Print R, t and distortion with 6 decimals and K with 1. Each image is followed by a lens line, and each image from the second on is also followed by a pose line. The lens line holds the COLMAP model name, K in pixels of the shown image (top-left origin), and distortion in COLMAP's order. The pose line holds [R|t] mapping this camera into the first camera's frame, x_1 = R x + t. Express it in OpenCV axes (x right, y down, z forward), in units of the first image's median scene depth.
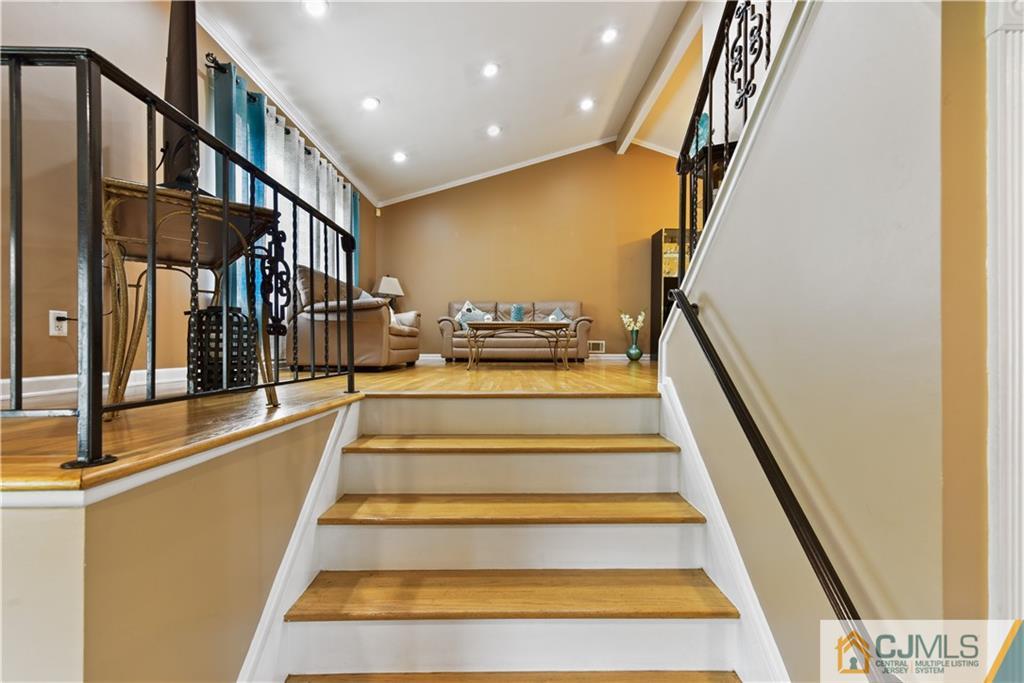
lens RADIAL K [[410.7, 0, 513.5], [0, 410.7, 345.5], [0, 0, 1]] dist [0.015504, -0.000412]
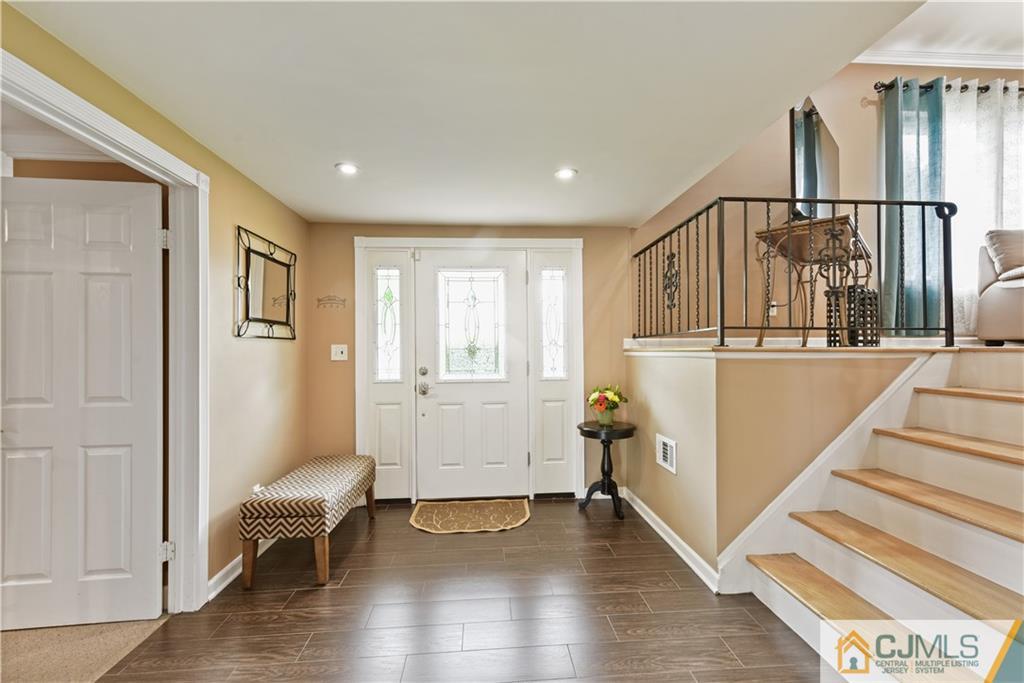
lens RADIAL K [[410.7, 0, 515.9], [0, 410.7, 344.7], [0, 0, 1]] dist [0.015504, -0.000412]
pose [[0.055611, -0.006542, -0.998431, 0.429578], [0.002543, 0.999976, -0.006410, 0.075740], [0.998449, -0.002182, 0.055626, -0.131234]]
